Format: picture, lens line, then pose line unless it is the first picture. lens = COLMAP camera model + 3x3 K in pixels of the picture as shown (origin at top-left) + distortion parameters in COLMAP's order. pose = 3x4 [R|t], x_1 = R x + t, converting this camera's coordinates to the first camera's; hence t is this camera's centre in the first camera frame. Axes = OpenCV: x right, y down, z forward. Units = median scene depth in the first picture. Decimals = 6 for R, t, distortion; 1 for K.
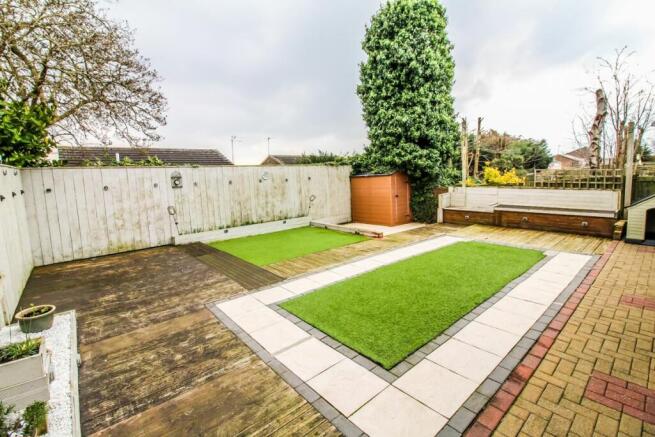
lens RADIAL K [[304.0, 0, 325.8], [0, 304.0, 207.3], [0, 0, 1]] dist [-0.013578, -0.001323]
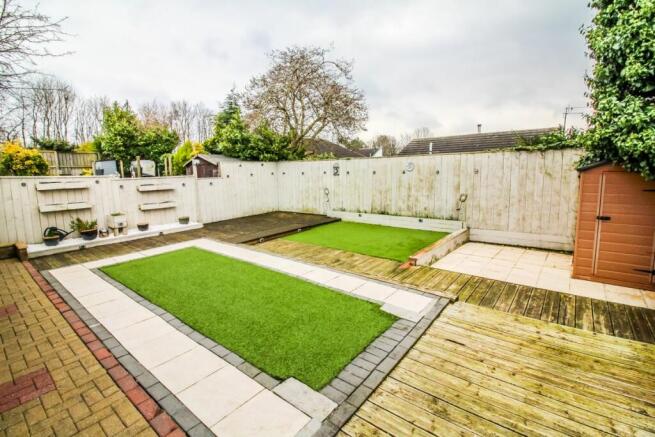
lens RADIAL K [[304.0, 0, 325.8], [0, 304.0, 207.3], [0, 0, 1]] dist [-0.013578, -0.001323]
pose [[0.176177, 0.155091, -0.972064, 0.743961], [-0.090473, 0.985882, 0.140898, -0.098518], [0.980192, 0.063123, 0.187721, 0.641388]]
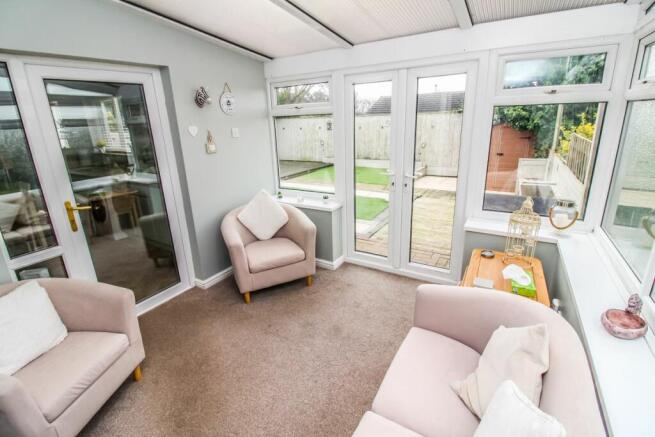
lens RADIAL K [[304.0, 0, 325.8], [0, 304.0, 207.3], [0, 0, 1]] dist [-0.013578, -0.001323]
pose [[0.304433, 0.288049, -0.907936, 1.080383], [-0.085826, 0.957598, 0.275027, -0.104458], [0.948659, -0.005803, 0.316247, 0.388001]]
